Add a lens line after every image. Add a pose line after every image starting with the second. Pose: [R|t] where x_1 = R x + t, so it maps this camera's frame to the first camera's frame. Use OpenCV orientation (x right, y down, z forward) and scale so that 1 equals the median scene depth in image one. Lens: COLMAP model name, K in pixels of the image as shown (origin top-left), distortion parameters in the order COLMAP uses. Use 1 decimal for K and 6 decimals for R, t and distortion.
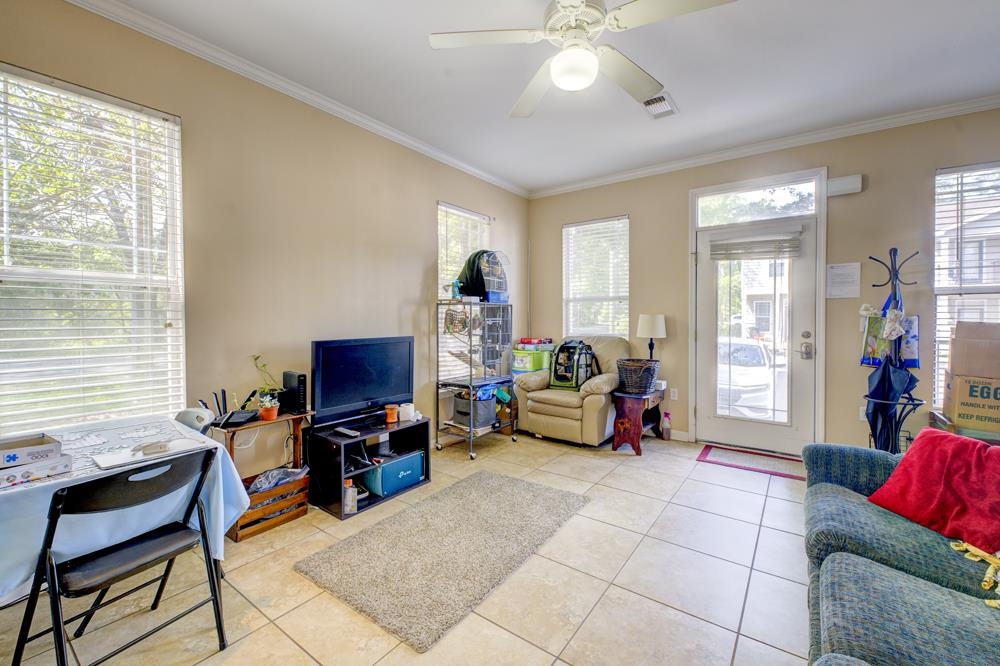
lens RADIAL K [[418.5, 0, 494.7], [0, 418.5, 329.4], [0, 0, 1]] dist [0.011237, -0.008384]
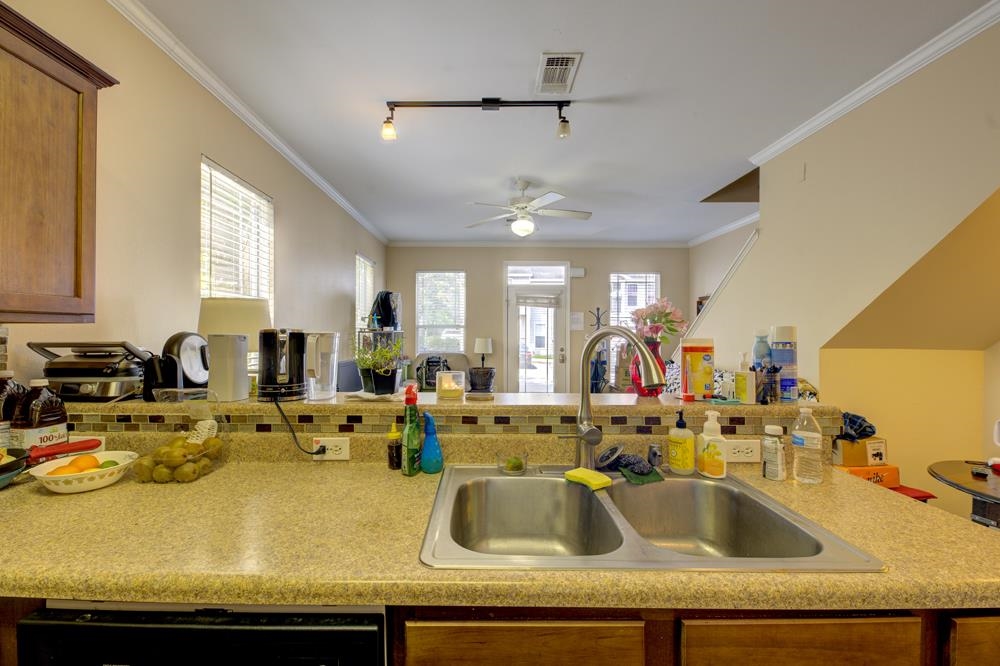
lens RADIAL K [[418.5, 0, 480.8], [0, 418.5, 336.0], [0, 0, 1]] dist [0.011237, -0.008384]
pose [[0.818842, -0.001877, 0.574016, -0.582847], [0.012332, 0.999821, -0.014322, -0.024190], [-0.573886, 0.018806, 0.818719, -0.292844]]
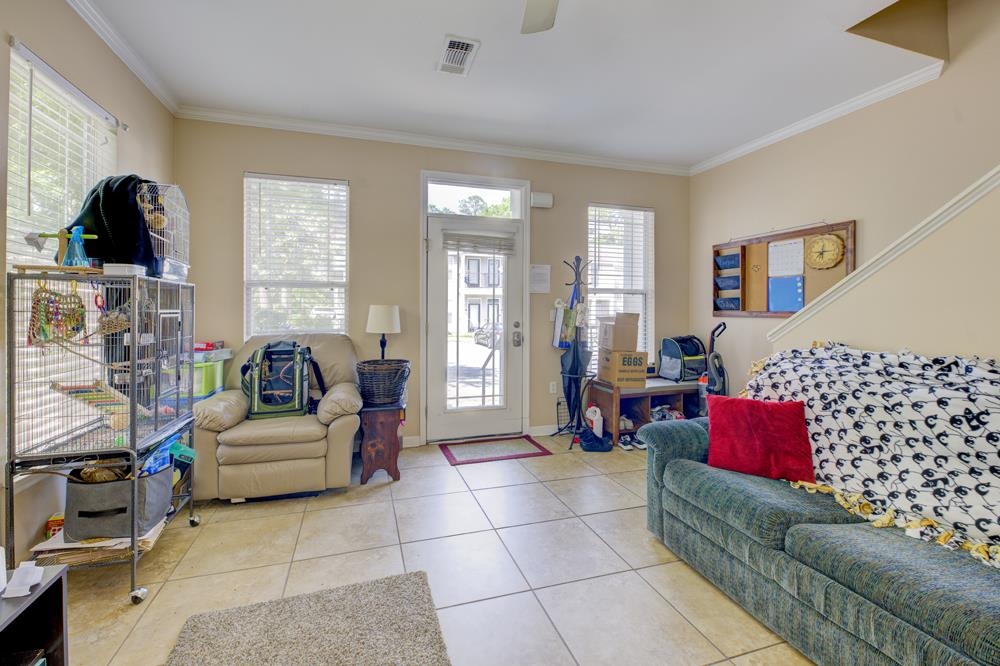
lens RADIAL K [[418.5, 0, 498.8], [0, 418.5, 310.0], [0, 0, 1]] dist [0.011237, -0.008384]
pose [[0.589861, 0.000326, 0.807505, -0.188379], [0.018654, 0.999728, -0.014030, -0.011196], [-0.807289, 0.023339, 0.589694, 0.356483]]
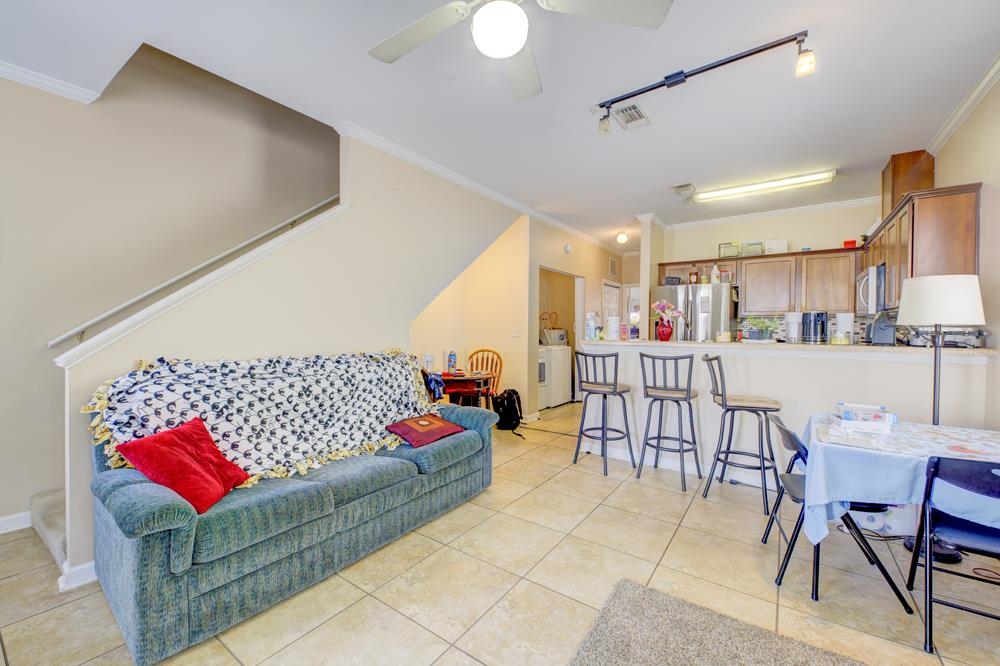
lens RADIAL K [[404.4, 0, 490.9], [0, 404.4, 332.4], [0, 0, 1]] dist [0.014429, 0.000214]
pose [[-0.999817, -0.003817, 0.018736, 0.108193], [-0.003159, 0.999382, 0.035017, -0.025488], [-0.018858, 0.034951, -0.999211, 0.925821]]
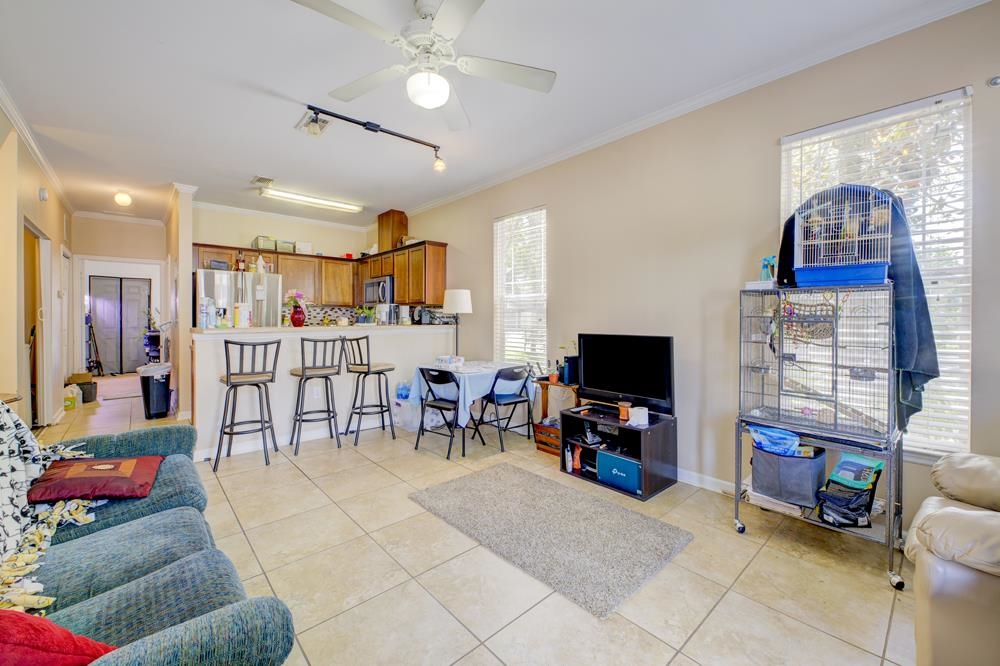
lens RADIAL K [[418.5, 0, 507.3], [0, 418.5, 323.3], [0, 0, 1]] dist [0.011237, -0.008384]
pose [[-0.216492, 0.016767, -0.976140, 0.627913], [-0.024735, 0.999437, 0.022653, -0.020408], [0.975971, 0.029049, -0.215955, 0.739663]]
